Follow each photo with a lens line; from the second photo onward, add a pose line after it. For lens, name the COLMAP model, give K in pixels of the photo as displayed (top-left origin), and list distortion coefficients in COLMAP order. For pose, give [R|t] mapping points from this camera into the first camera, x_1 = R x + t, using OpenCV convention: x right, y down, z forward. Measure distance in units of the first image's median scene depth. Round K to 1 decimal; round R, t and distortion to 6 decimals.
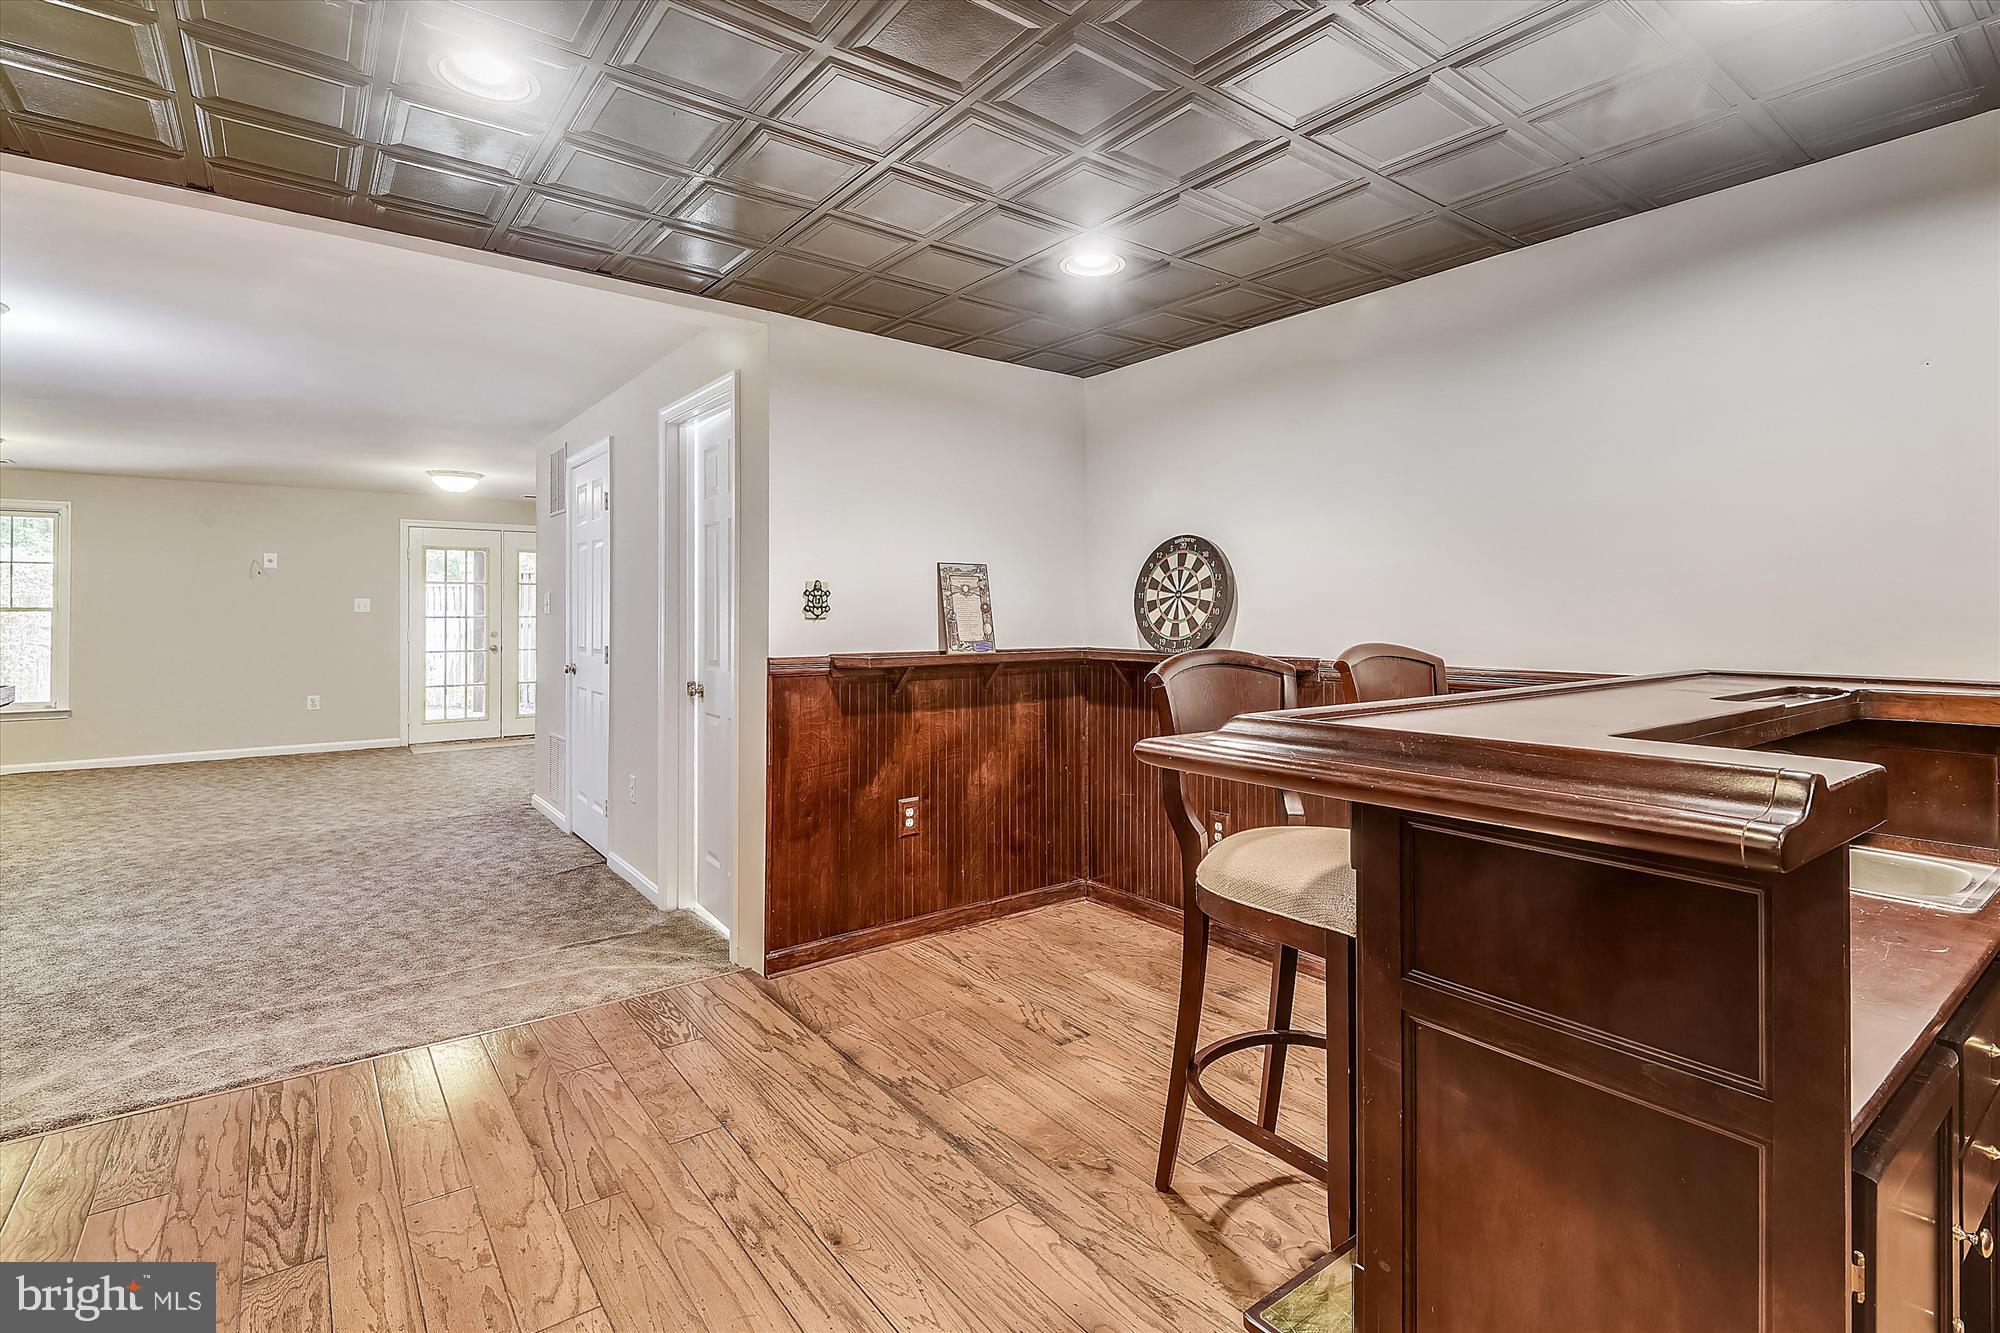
lens RADIAL K [[939.6, 0, 1010.3], [0, 939.6, 606.5], [0, 0, 1]] dist [0.010744, -0.010448]
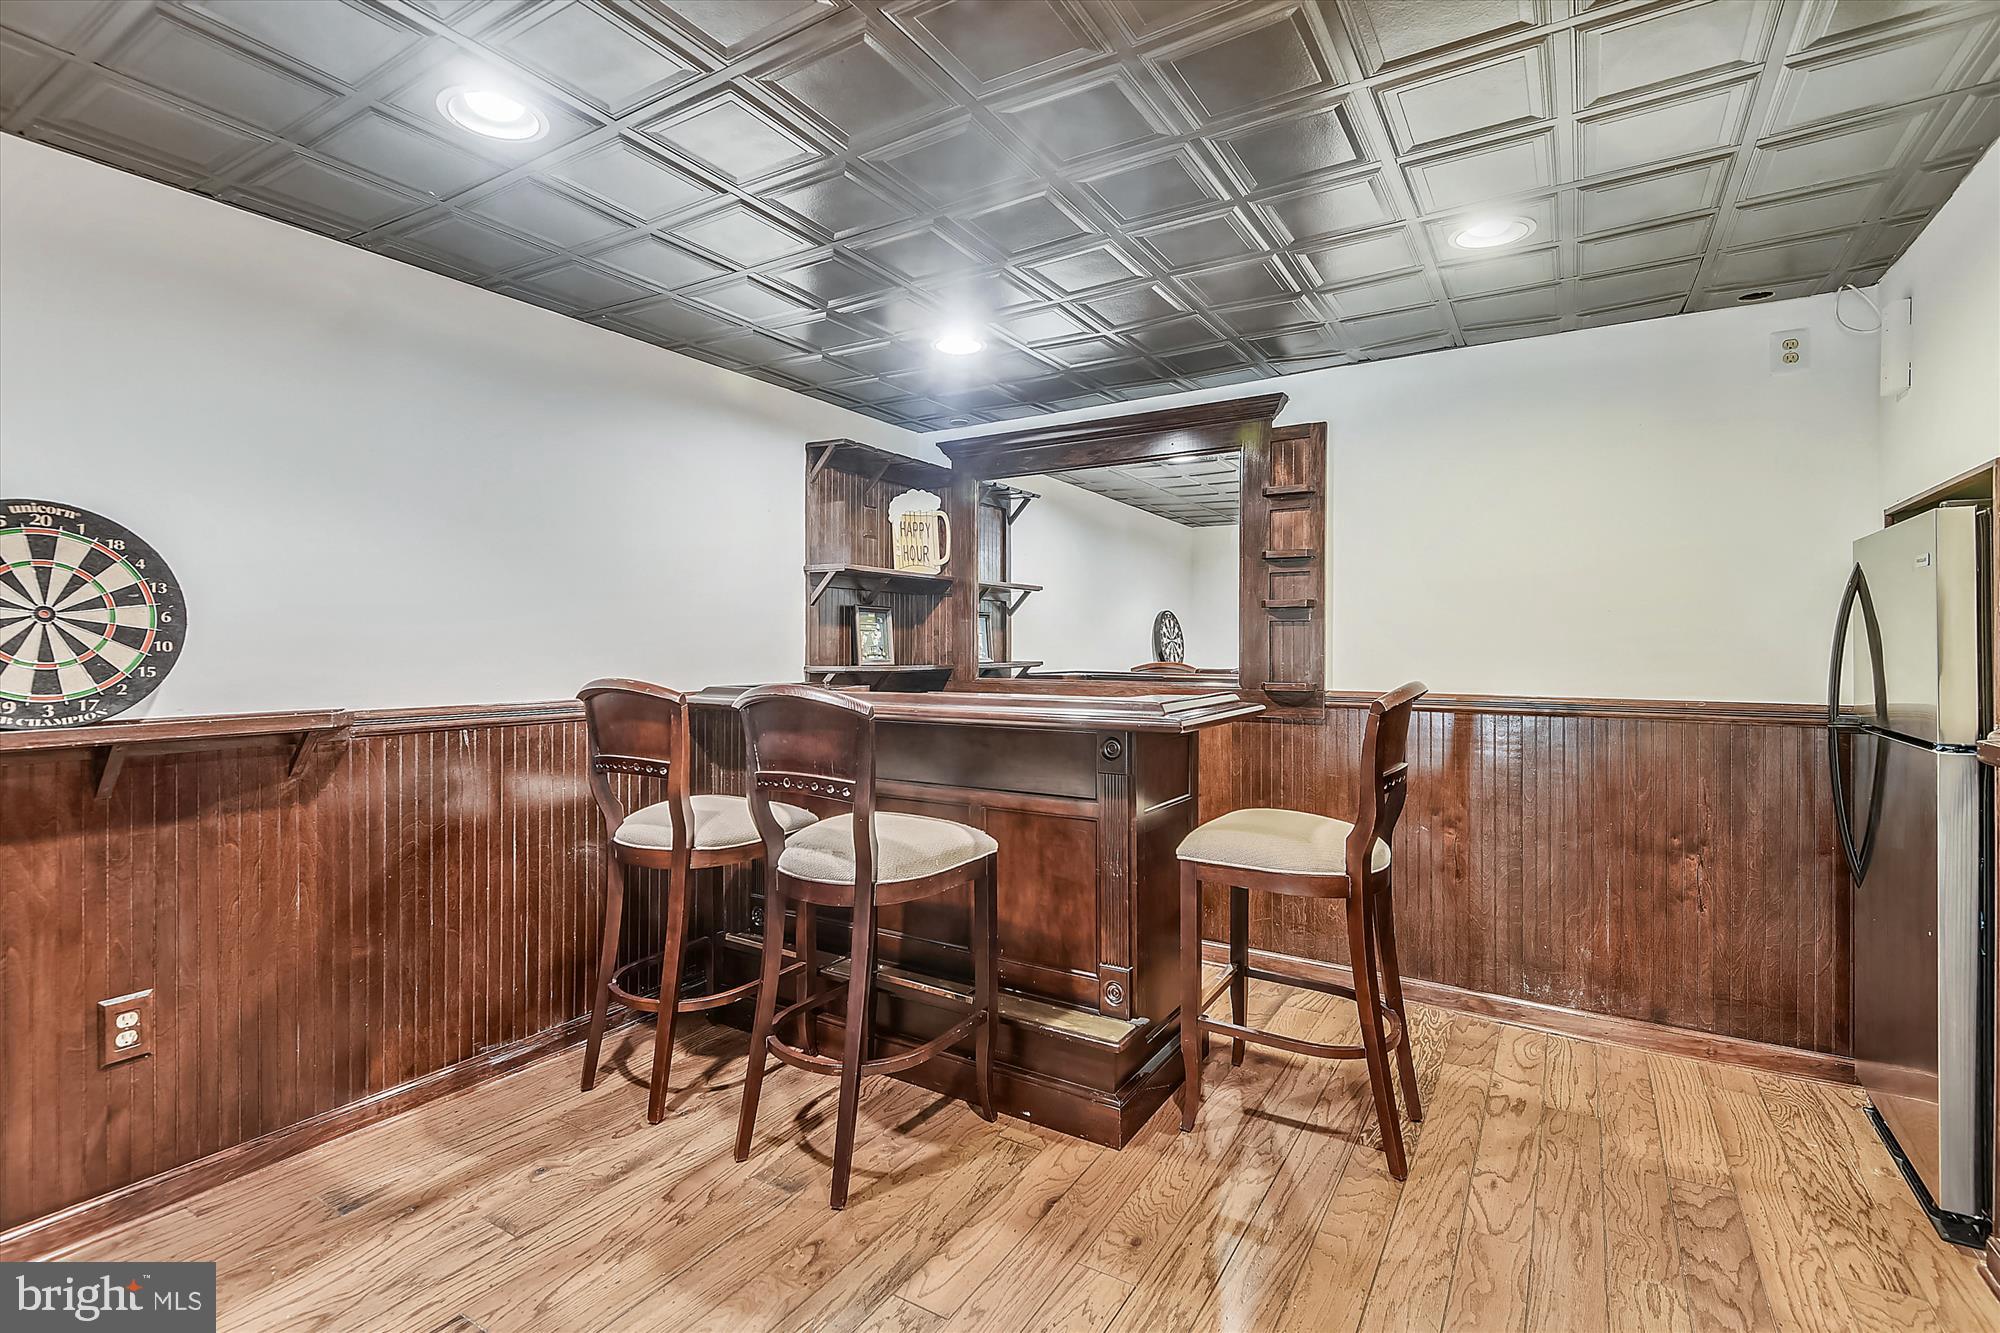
lens RADIAL K [[923.2, 0, 998.7], [0, 923.2, 653.5], [0, 0, 1]] dist [0.000609, -0.001605]
pose [[-0.349370, -0.007044, 0.936959, -0.492737], [-0.008450, 0.999955, 0.004367, 0.002521], [-0.936947, -0.006392, -0.349413, 0.697328]]
